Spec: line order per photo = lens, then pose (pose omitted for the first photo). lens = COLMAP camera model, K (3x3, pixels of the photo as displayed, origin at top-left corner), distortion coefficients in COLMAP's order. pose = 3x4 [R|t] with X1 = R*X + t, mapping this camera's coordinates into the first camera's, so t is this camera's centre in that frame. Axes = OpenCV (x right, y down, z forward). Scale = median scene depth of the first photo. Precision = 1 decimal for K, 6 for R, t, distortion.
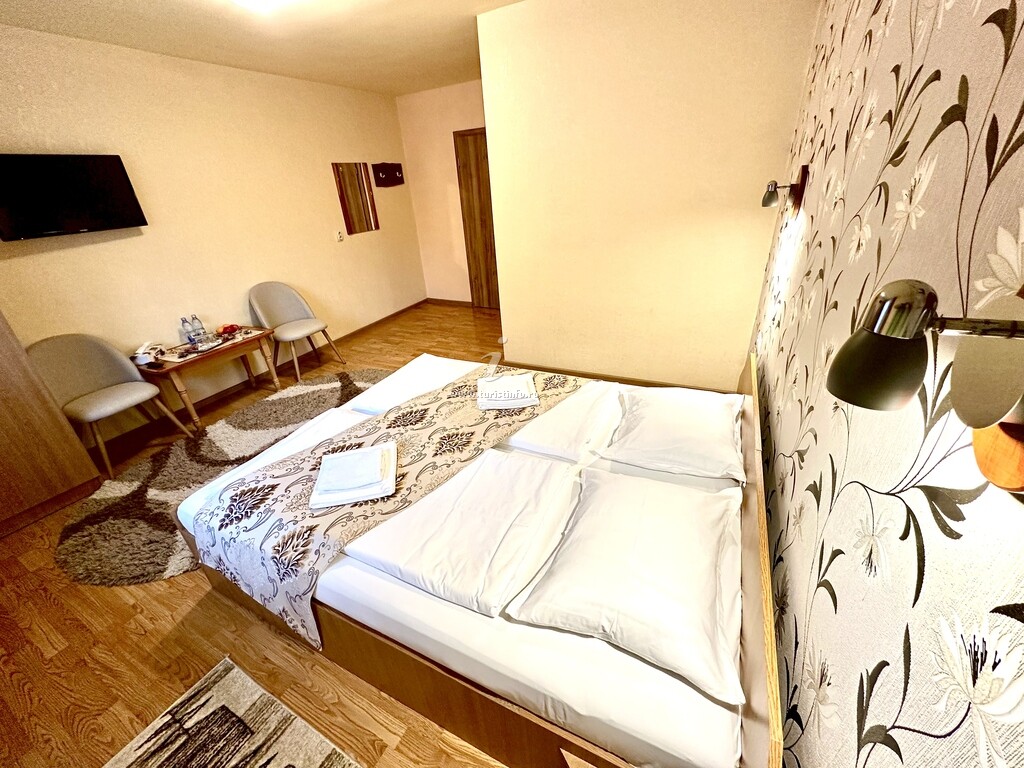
lens RADIAL K [[410.2, 0, 512.0], [0, 410.2, 384.0], [0, 0, 1]] dist [-0.001450, -0.000278]
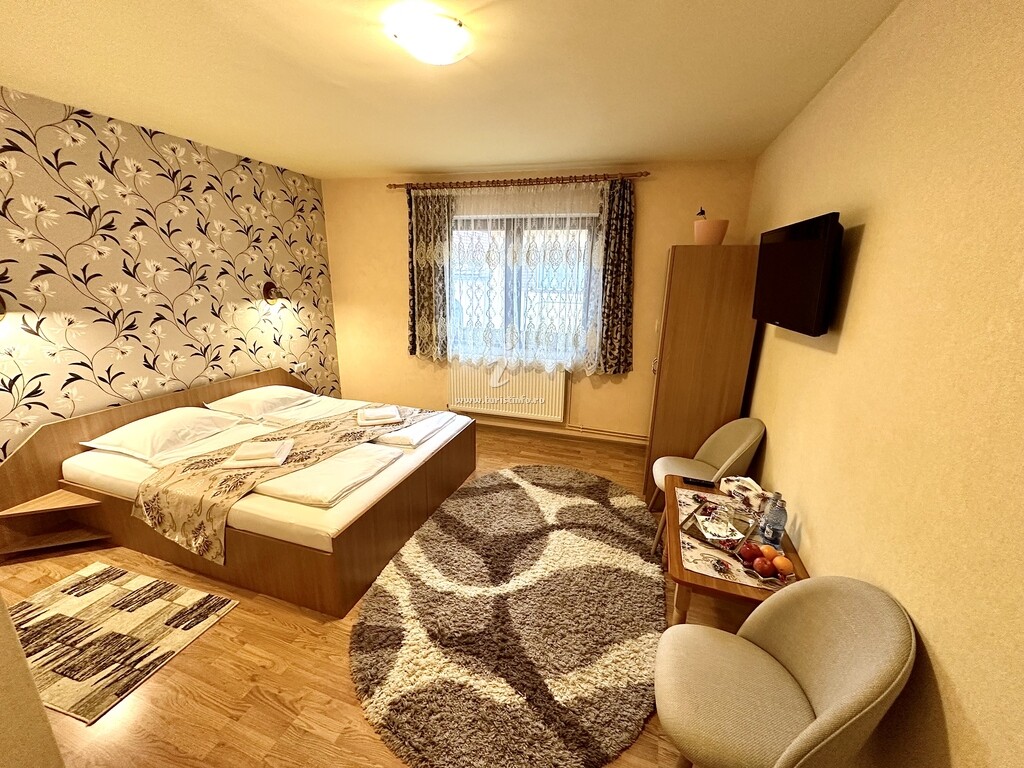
lens RADIAL K [[410.2, 0, 512.0], [0, 410.2, 384.0], [0, 0, 1]] dist [-0.001450, -0.000278]
pose [[-0.986382, 0.091814, -0.136455, -0.587078], [-0.025662, 0.733596, 0.679101, -0.960709], [0.162454, 0.673355, -0.721250, 1.872524]]
